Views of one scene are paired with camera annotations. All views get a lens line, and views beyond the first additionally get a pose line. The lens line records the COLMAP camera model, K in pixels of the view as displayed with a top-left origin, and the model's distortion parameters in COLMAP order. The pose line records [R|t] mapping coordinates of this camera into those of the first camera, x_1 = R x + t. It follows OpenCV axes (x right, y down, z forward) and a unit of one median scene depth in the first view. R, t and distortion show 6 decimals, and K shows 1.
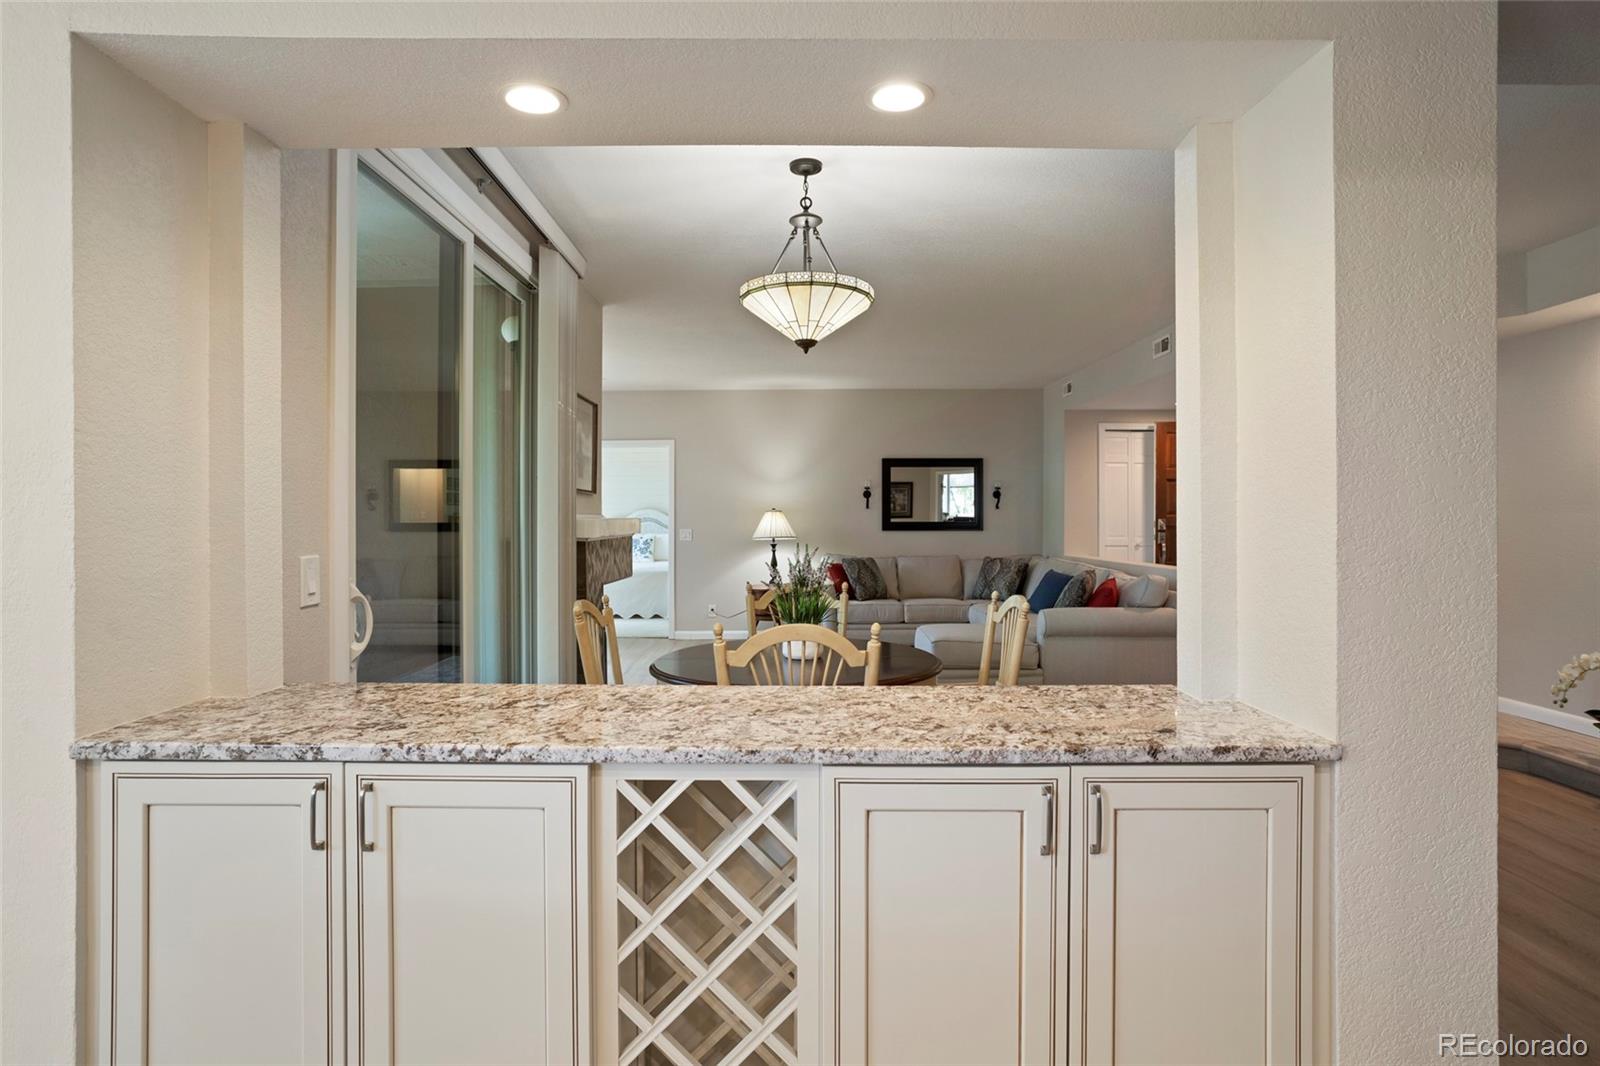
lens RADIAL K [[828.5, 0, 805.5], [0, 828.5, 525.1], [0, 0, 1]] dist [-0.029868, 0.014760]
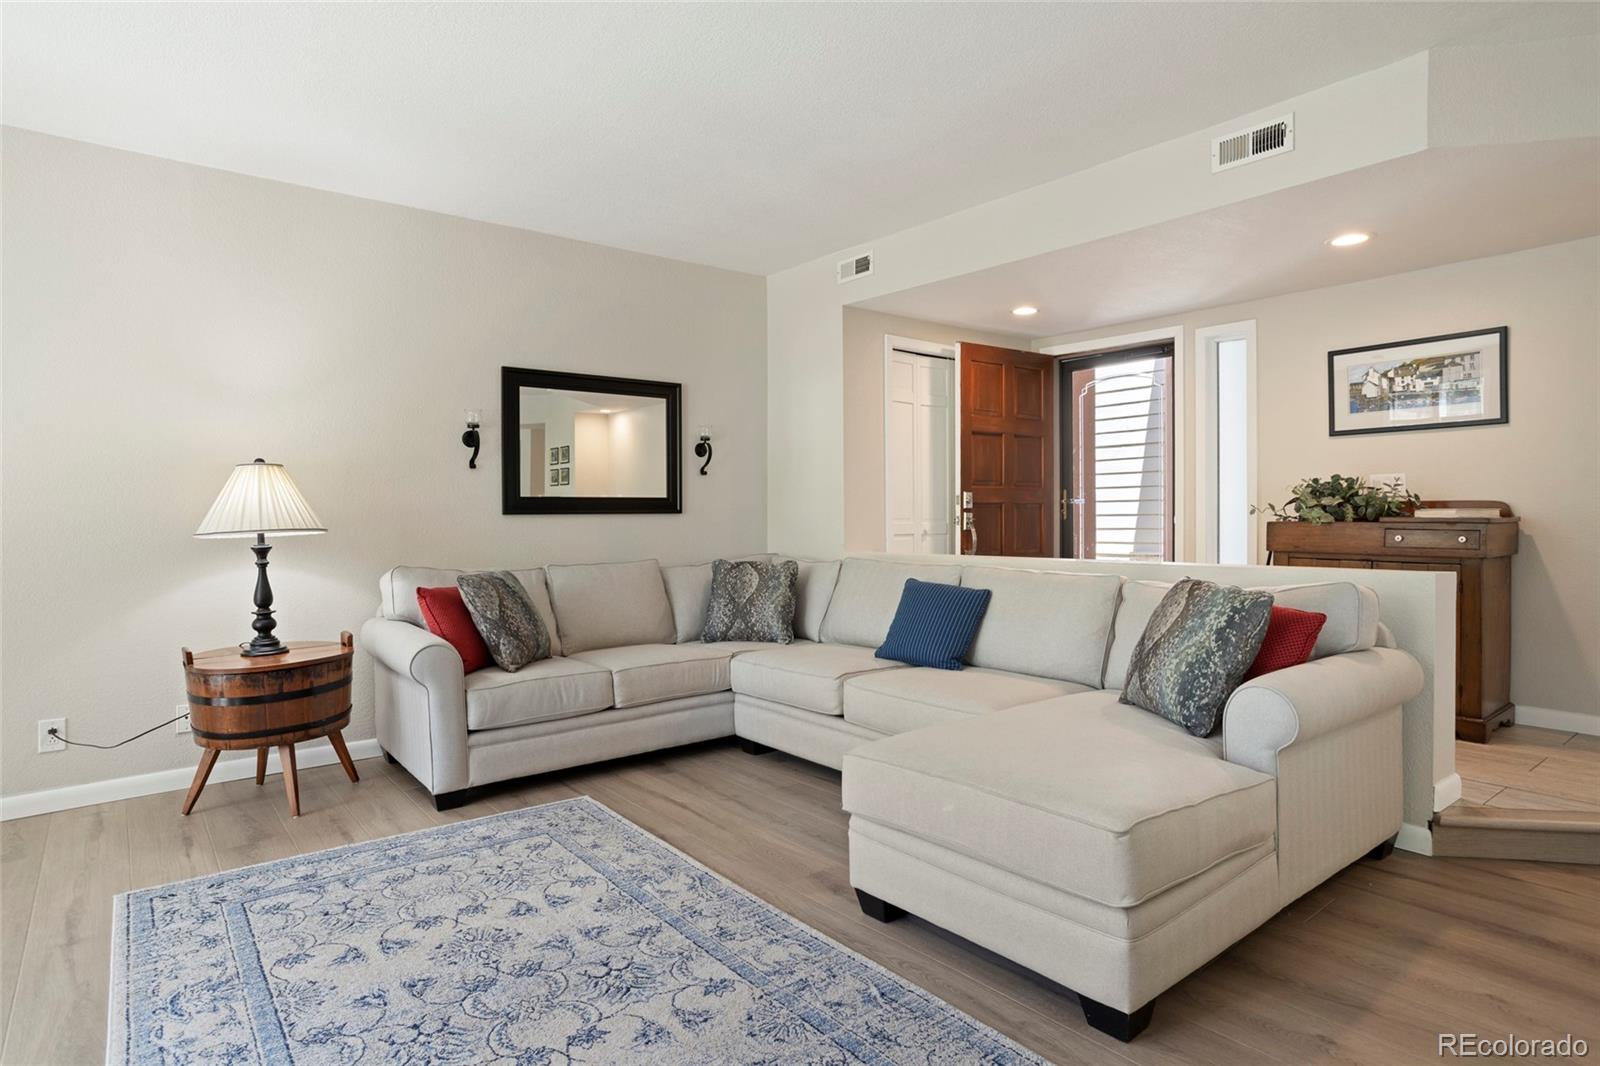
lens RADIAL K [[869.5, 0, 792.6], [0, 869.5, 524.6], [0, 0, 1]] dist [-0.023238, 0.012547]
pose [[0.780398, -0.012509, 0.625158, -0.098418], [0.011404, 0.999918, 0.005772, 0.012060], [-0.625179, 0.002624, 0.780477, 0.516635]]
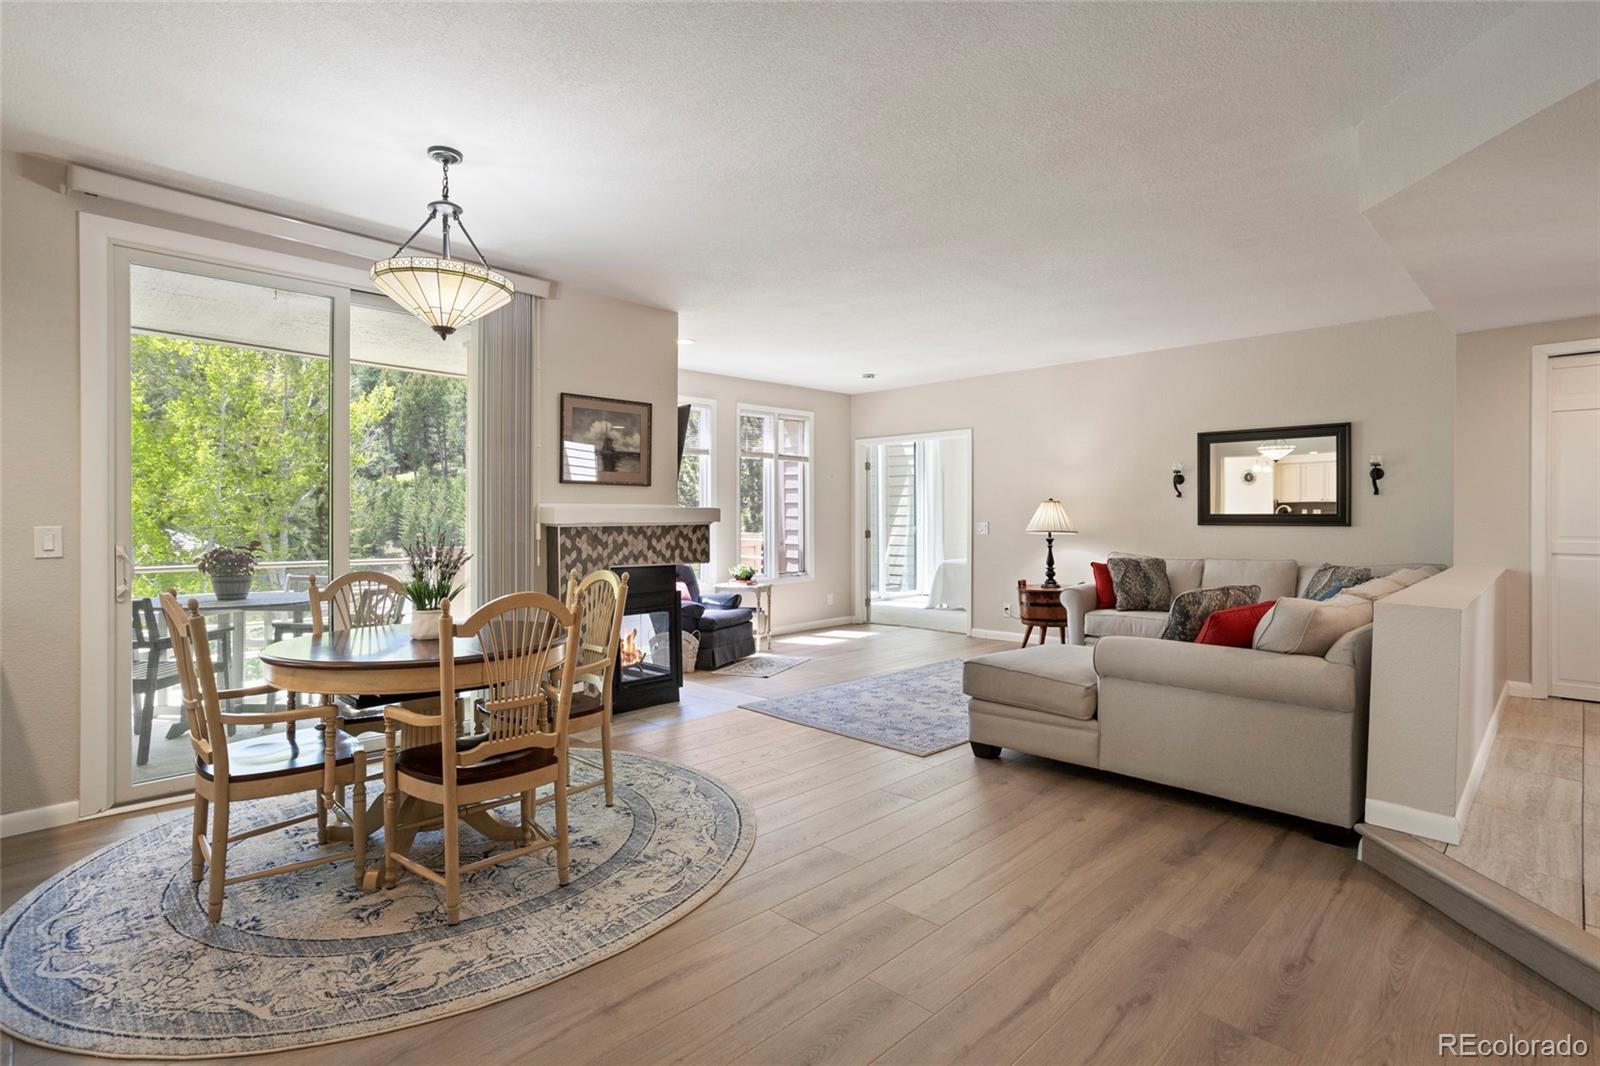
lens RADIAL K [[783.1, 0, 805.4], [0, 783.1, 515.6], [0, 0, 1]] dist [-0.020302, 0.007062]
pose [[0.710183, 0.001088, -0.704016, 0.362190], [-0.007425, 0.999955, -0.005944, 0.004790], [0.703978, 0.009448, 0.710159, 0.227067]]
